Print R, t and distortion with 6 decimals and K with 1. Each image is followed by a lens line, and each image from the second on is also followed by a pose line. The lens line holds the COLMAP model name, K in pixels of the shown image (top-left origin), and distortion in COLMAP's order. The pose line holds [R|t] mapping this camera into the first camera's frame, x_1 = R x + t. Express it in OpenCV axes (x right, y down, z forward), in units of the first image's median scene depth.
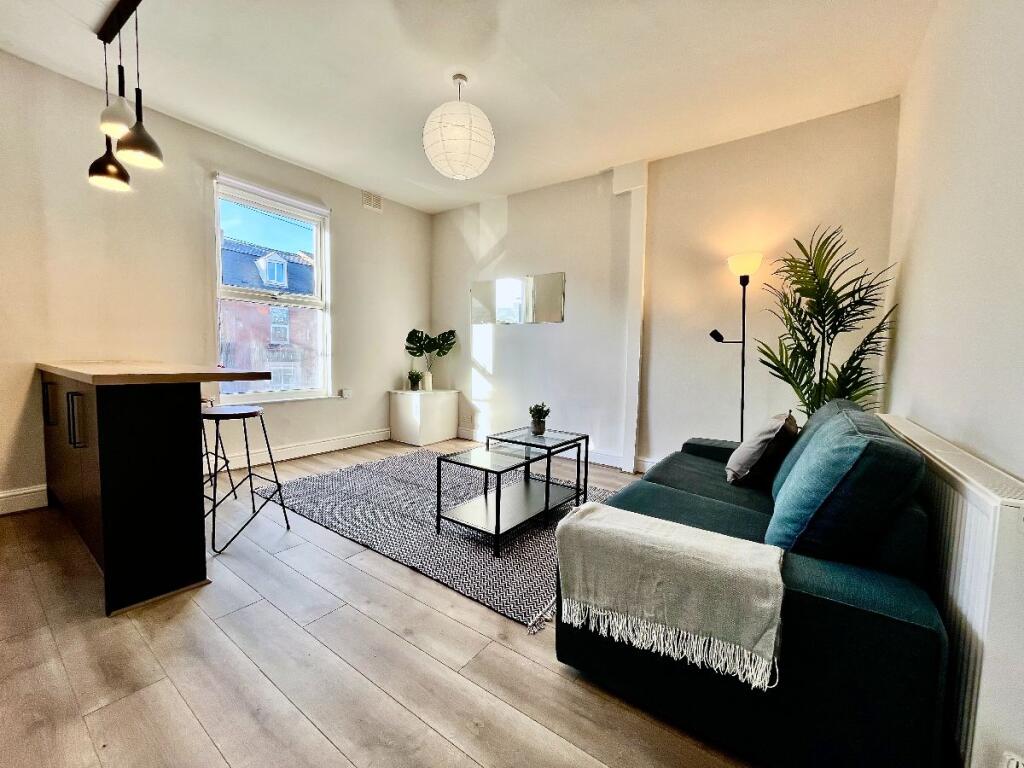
lens RADIAL K [[417.3, 0, 508.0], [0, 417.3, 385.5], [0, 0, 1]] dist [-0.000664, -0.000302]
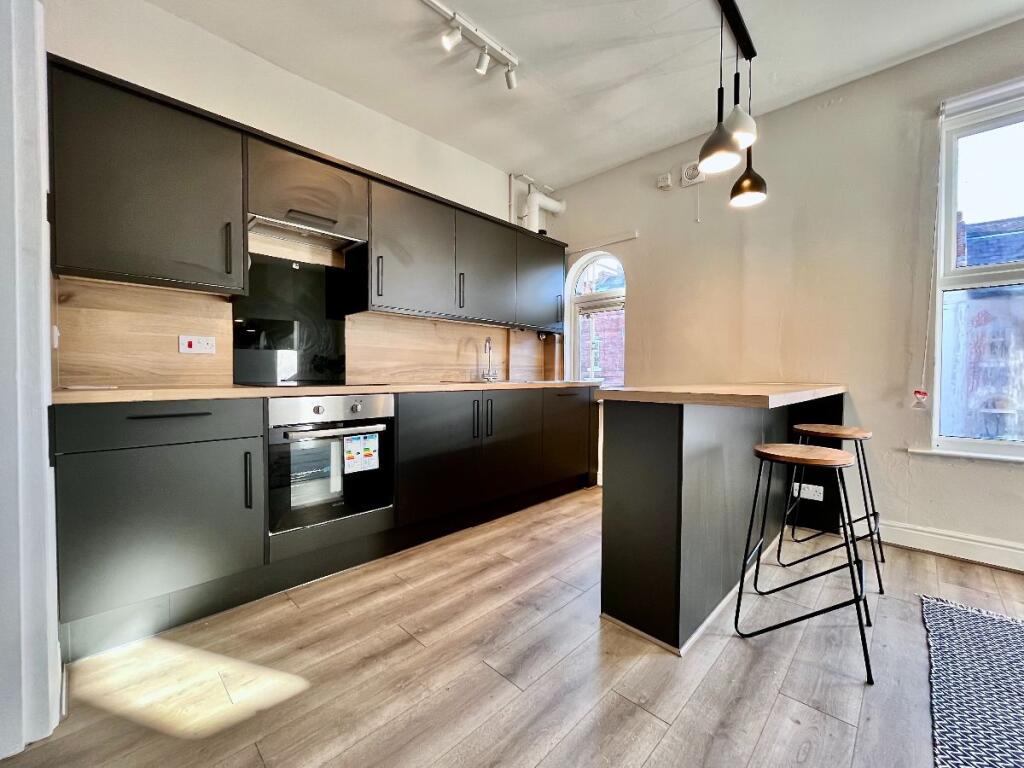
lens RADIAL K [[417.3, 0, 508.0], [0, 417.3, 385.5], [0, 0, 1]] dist [-0.000664, -0.000302]
pose [[-0.137875, 0.007505, -0.990421, 0.117138], [-0.079362, 0.996672, 0.018601, -0.028621], [0.987265, 0.081167, -0.136820, 0.777520]]
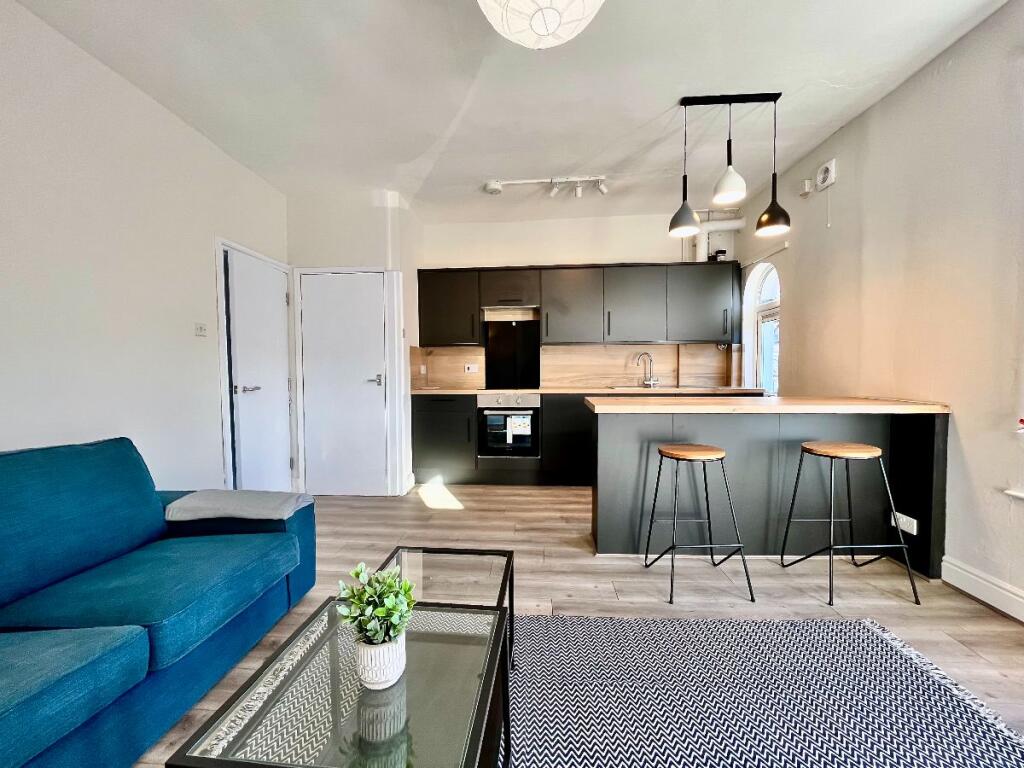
lens RADIAL K [[417.3, 0, 508.0], [0, 417.3, 385.5], [0, 0, 1]] dist [-0.000664, -0.000302]
pose [[-0.849254, 0.006688, -0.527942, 0.240008], [-0.049655, 0.994476, 0.092473, -0.191245], [0.525645, 0.104748, -0.844231, 2.013402]]
